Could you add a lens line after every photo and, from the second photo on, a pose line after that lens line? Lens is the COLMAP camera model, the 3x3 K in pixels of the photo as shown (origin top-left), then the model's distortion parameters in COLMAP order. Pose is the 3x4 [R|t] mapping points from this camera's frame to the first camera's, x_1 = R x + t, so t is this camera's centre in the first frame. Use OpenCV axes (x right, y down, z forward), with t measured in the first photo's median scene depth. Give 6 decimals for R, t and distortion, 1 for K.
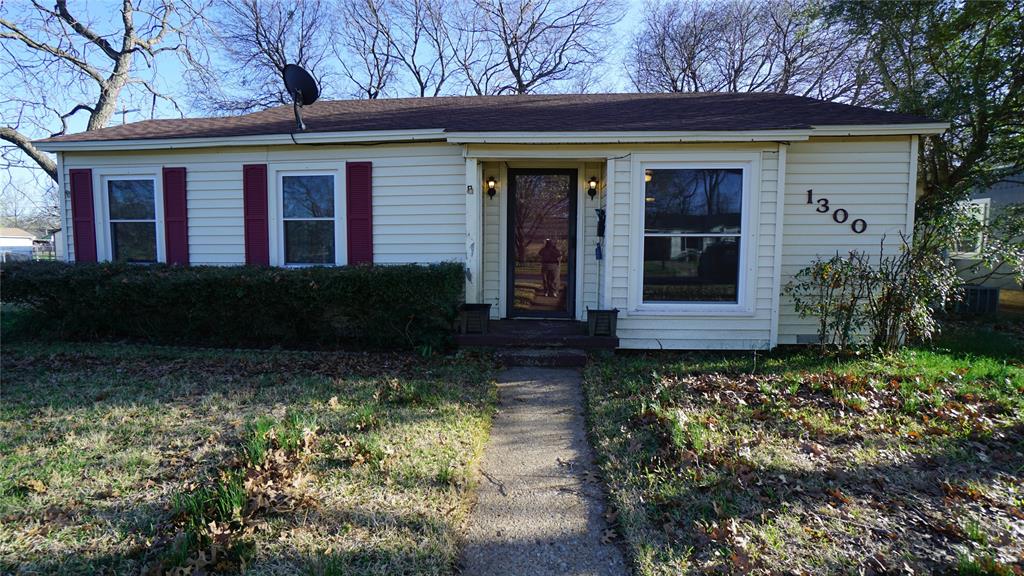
lens RADIAL K [[450.0, 0, 499.1], [0, 450.0, 283.2], [0, 0, 1]] dist [-0.062994, 0.023900]
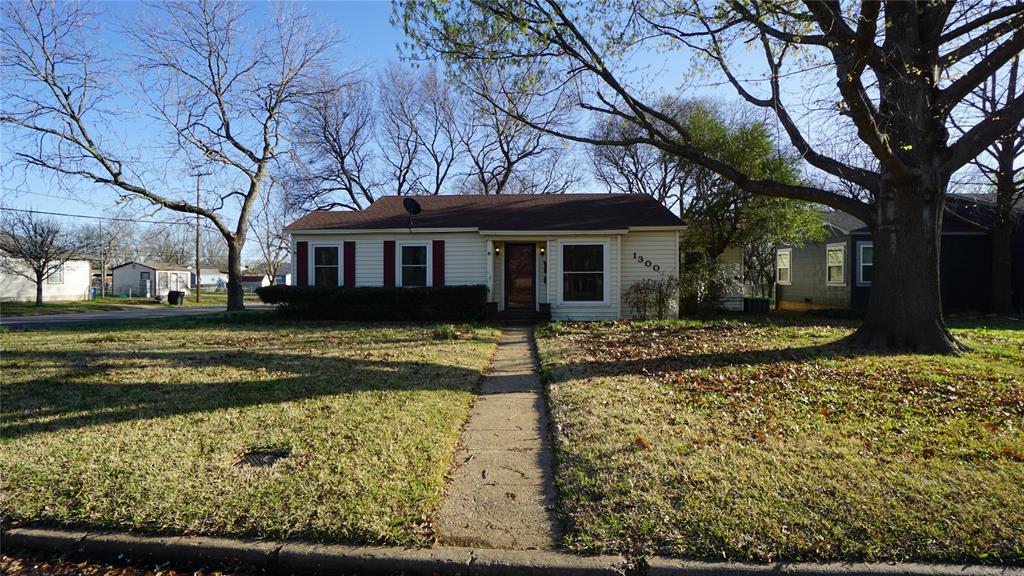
lens RADIAL K [[450.0, 0, 499.1], [0, 450.0, 283.2], [0, 0, 1]] dist [-0.062994, 0.023900]
pose [[0.999664, -0.004488, 0.025521, -0.067015], [0.006443, 0.997007, -0.077048, 0.116146], [-0.025099, 0.077186, 0.996701, -1.217638]]
